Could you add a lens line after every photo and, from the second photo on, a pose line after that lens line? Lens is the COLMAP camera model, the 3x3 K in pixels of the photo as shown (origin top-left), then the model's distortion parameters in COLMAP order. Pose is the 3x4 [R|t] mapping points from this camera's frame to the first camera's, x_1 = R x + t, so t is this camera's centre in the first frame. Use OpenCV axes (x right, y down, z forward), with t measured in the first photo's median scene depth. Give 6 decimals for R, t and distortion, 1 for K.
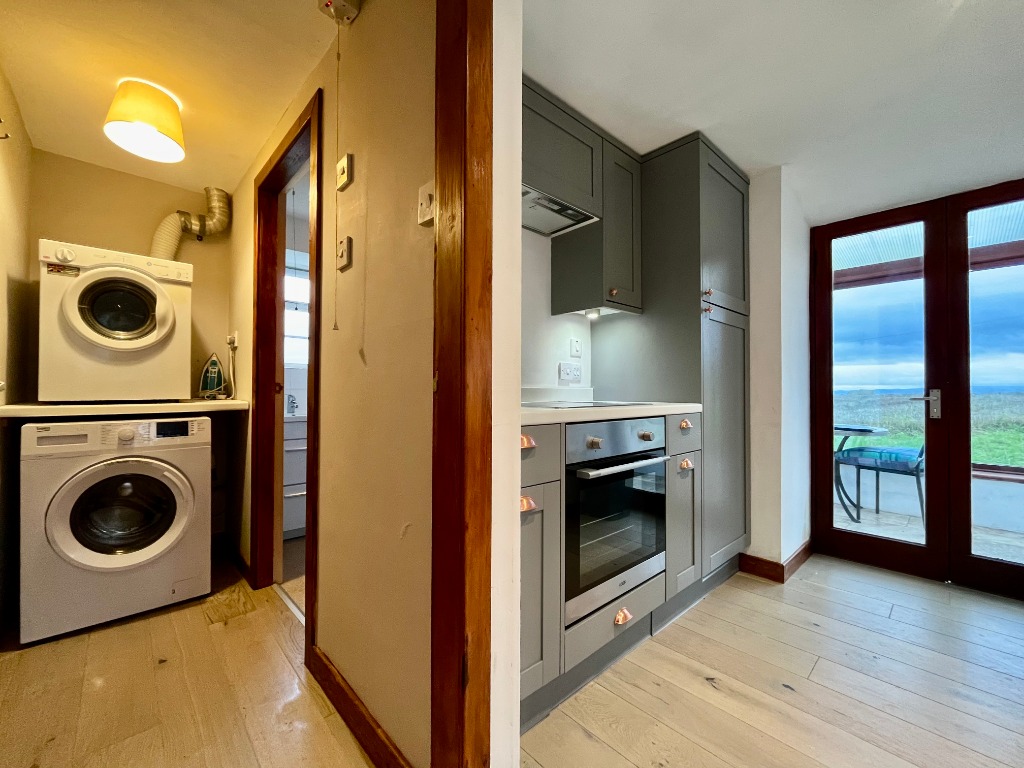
lens RADIAL K [[419.7, 0, 509.3], [0, 419.7, 386.0], [0, 0, 1]] dist [-0.000256, -0.000225]
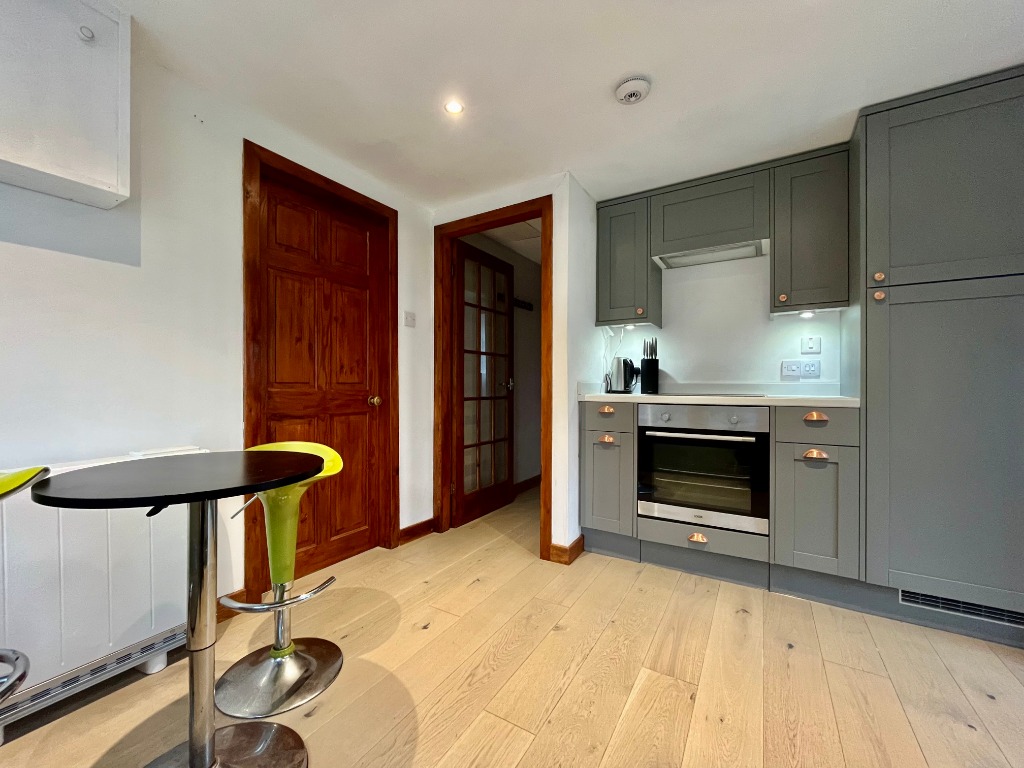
lens RADIAL K [[417.9, 0, 507.4], [0, 417.9, 384.4], [0, 0, 1]] dist [-0.001803, -0.000756]
pose [[0.268868, -0.007741, -0.963146, 1.006377], [0.010489, 0.999932, -0.005109, 0.005951], [0.963120, -0.008728, 0.268930, -0.021624]]
